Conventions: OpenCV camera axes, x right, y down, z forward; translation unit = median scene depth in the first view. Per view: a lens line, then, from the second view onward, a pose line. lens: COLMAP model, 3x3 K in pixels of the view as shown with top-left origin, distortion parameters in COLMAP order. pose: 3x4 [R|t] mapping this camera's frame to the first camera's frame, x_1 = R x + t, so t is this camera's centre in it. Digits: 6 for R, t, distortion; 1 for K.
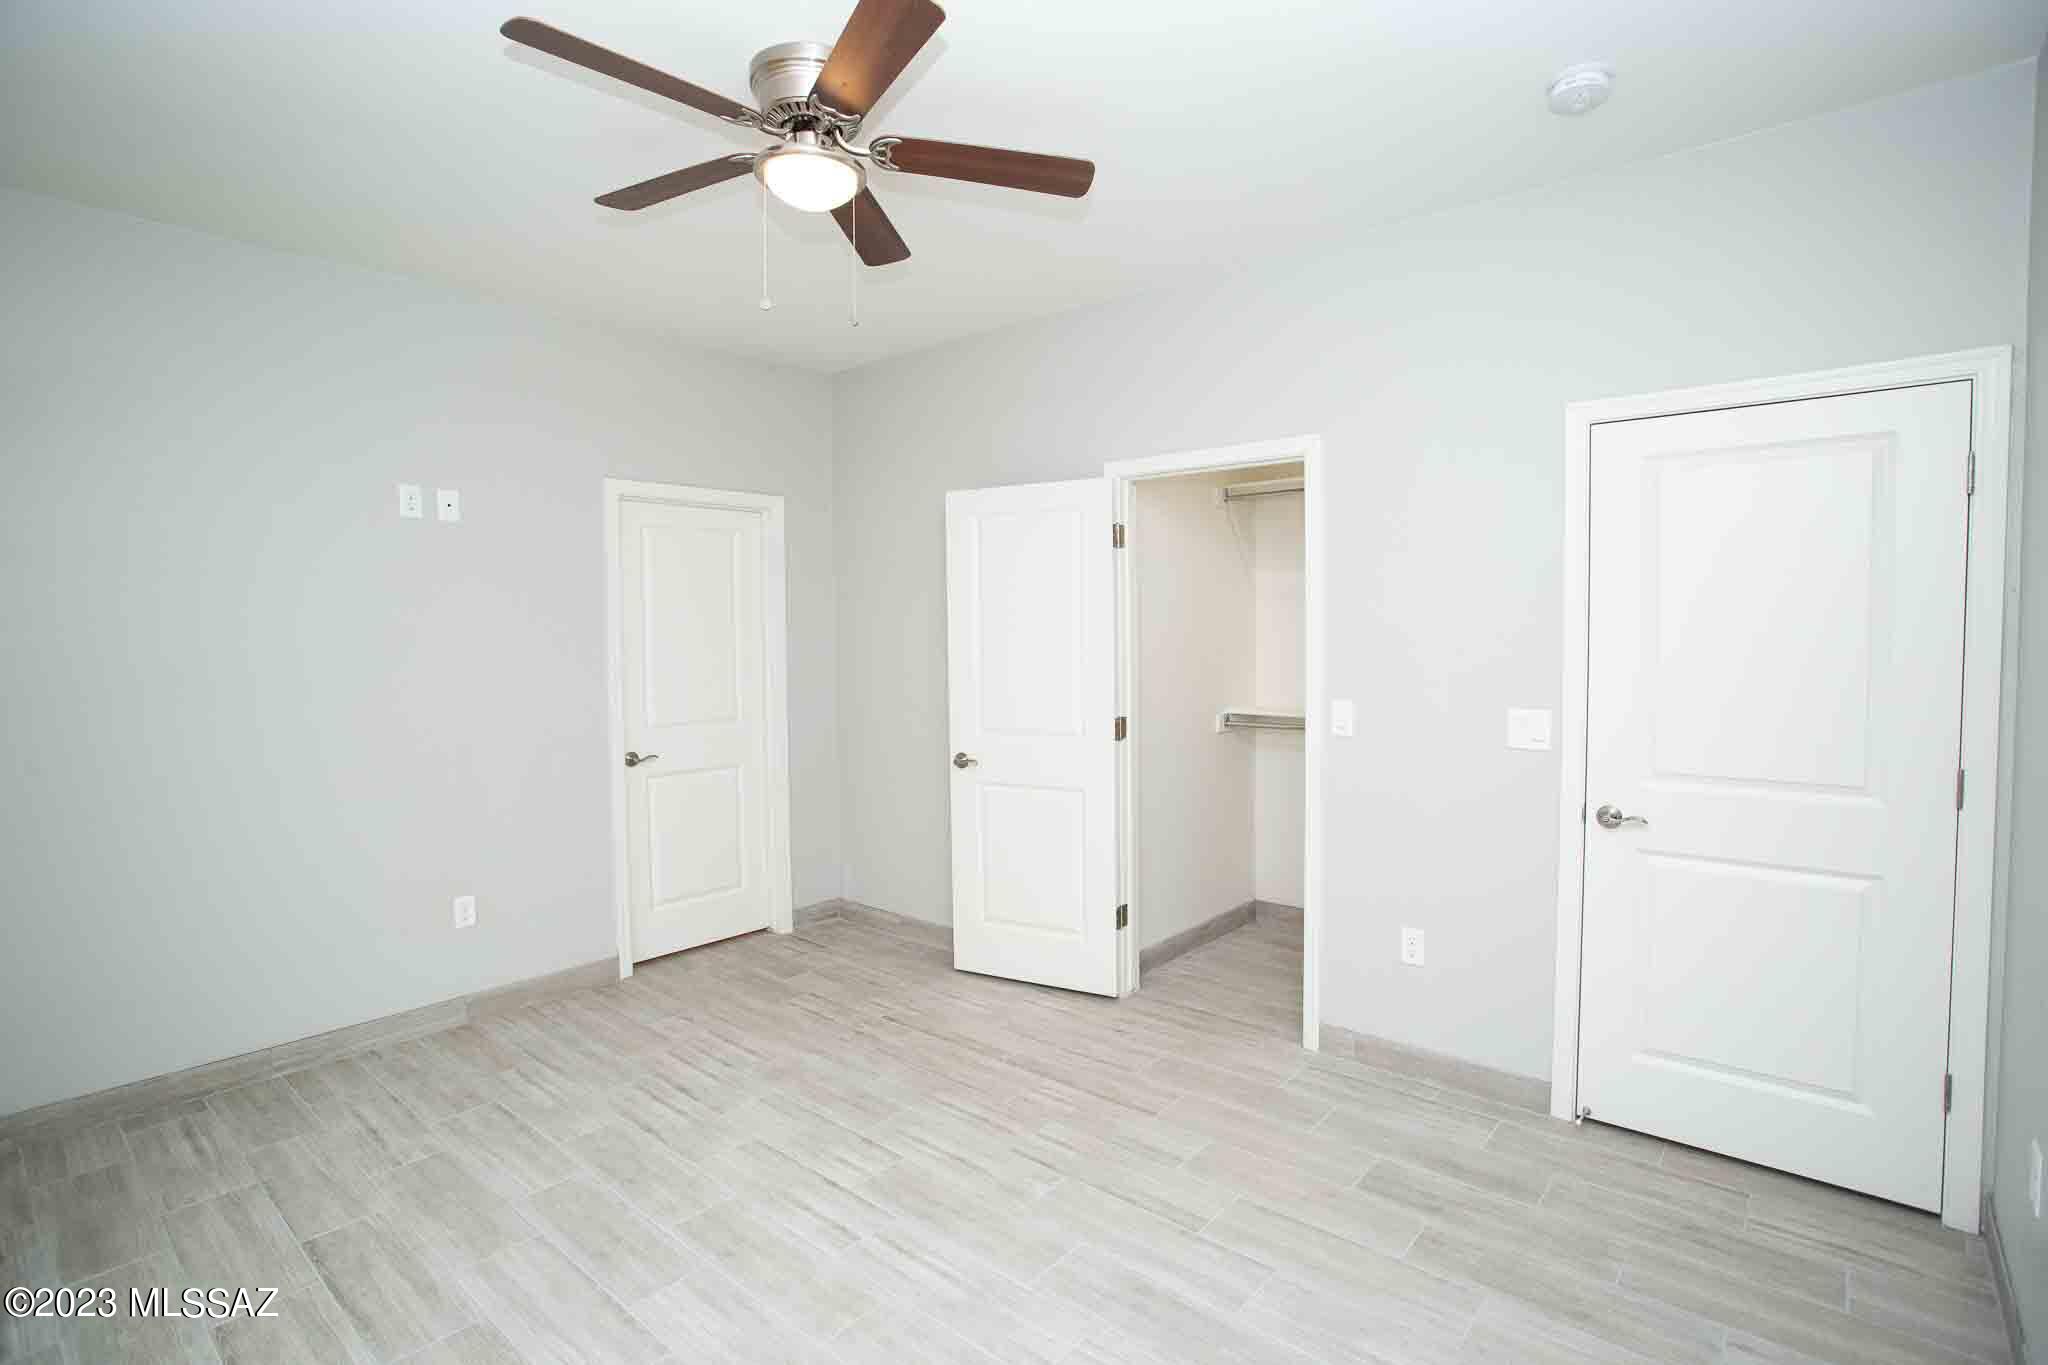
lens RADIAL K [[996.5, 0, 1029.9], [0, 996.5, 671.0], [0, 0, 1]] dist [-0.069987, 0.028510]
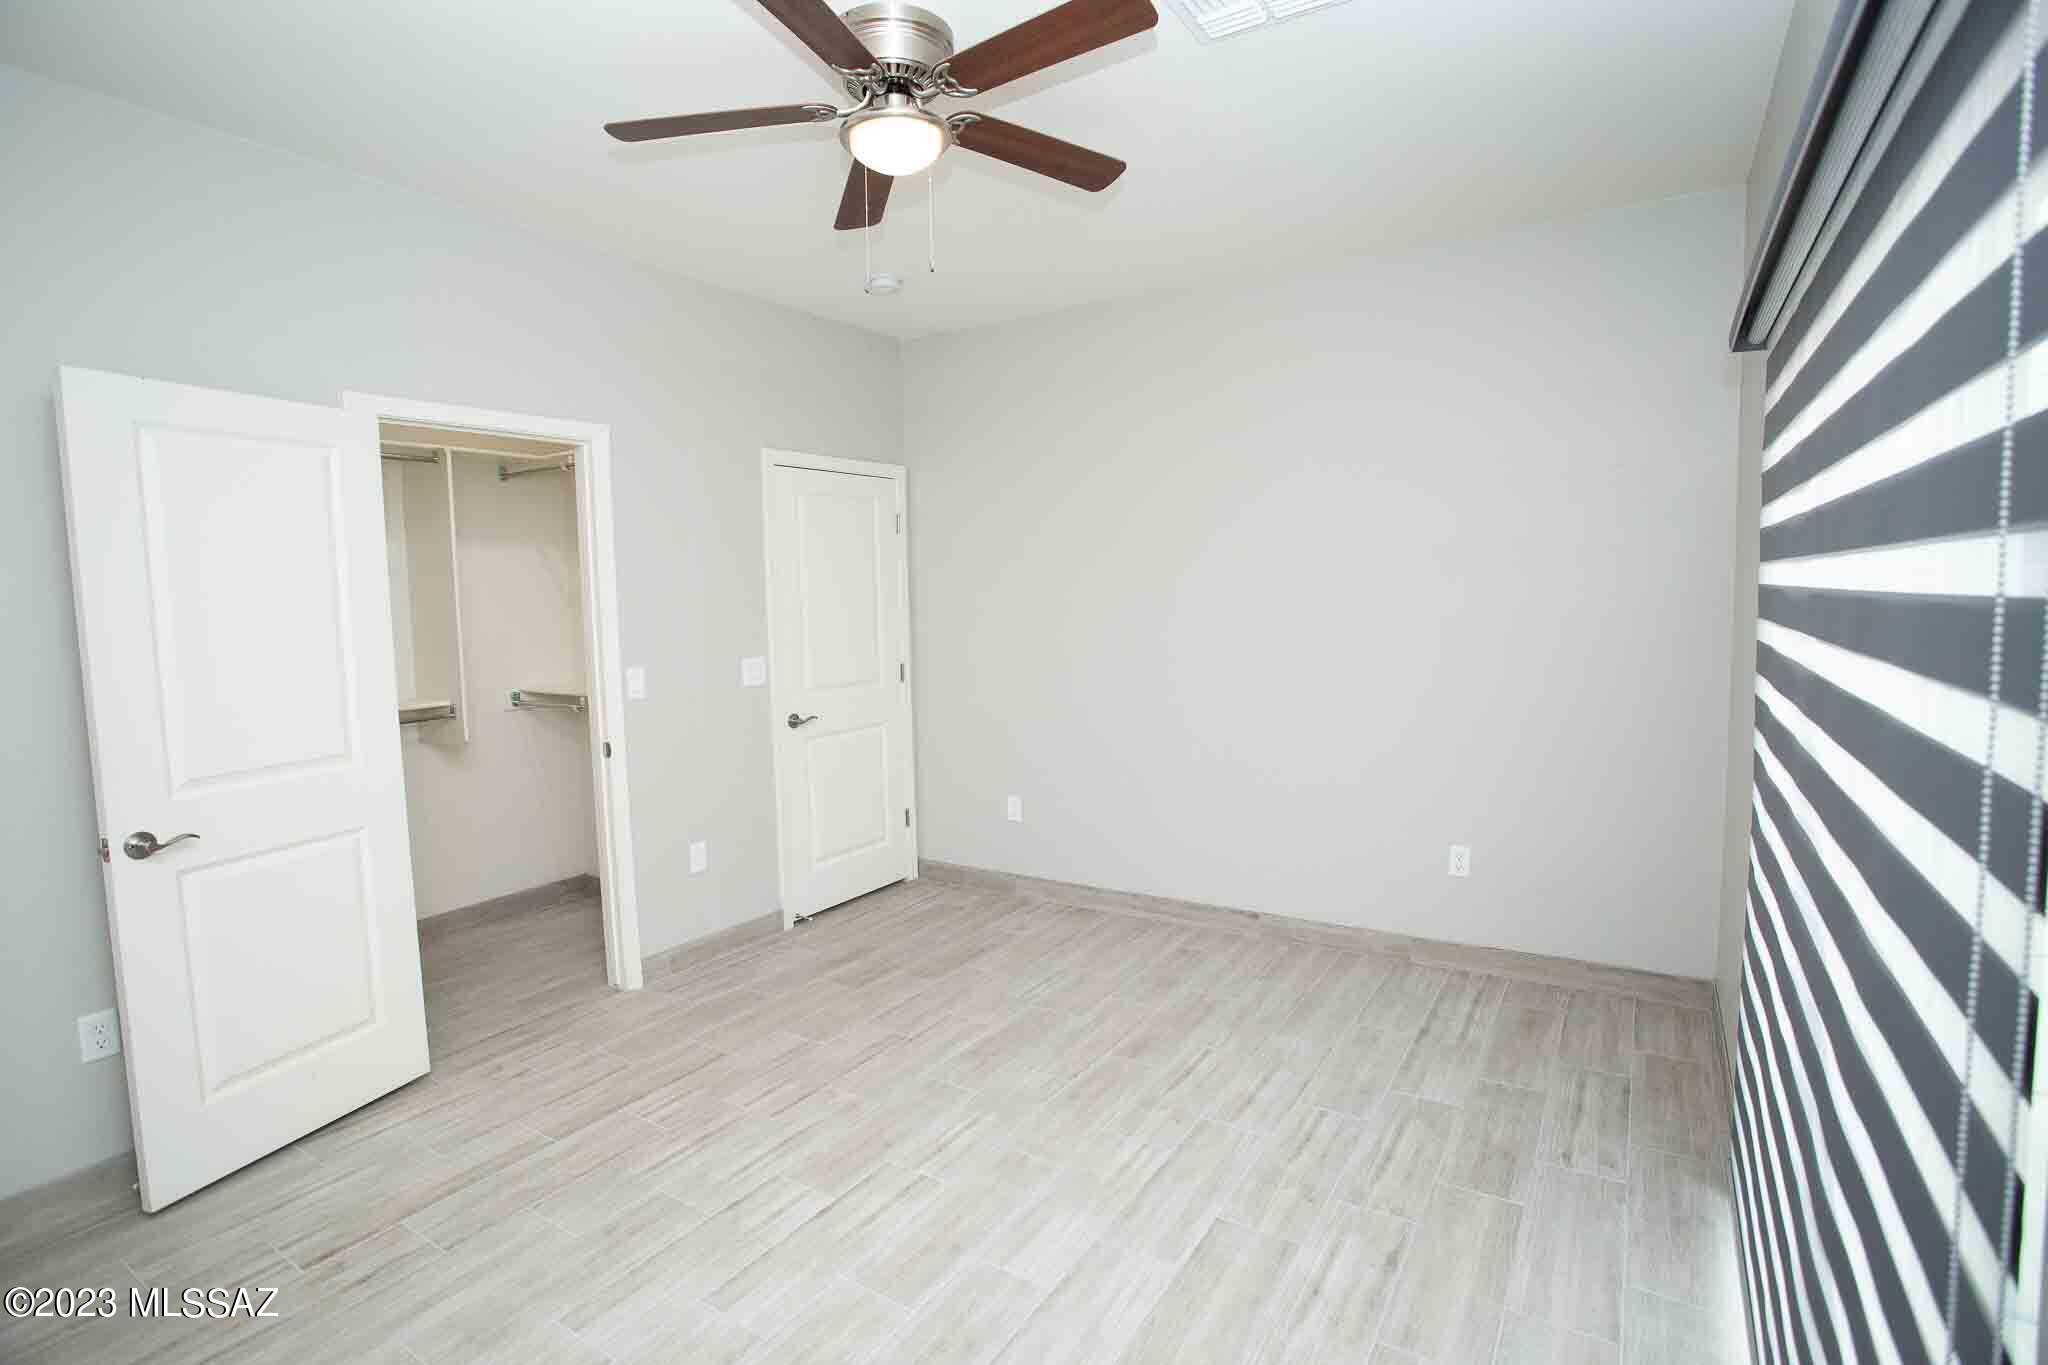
lens RADIAL K [[996.5, 0, 1029.9], [0, 996.5, 671.0], [0, 0, 1]] dist [-0.069987, 0.028510]
pose [[-0.143550, -0.068313, 0.987282, -0.934369], [0.066830, 0.994668, 0.078541, -0.027438], [-0.987384, 0.077254, -0.138220, 0.770884]]
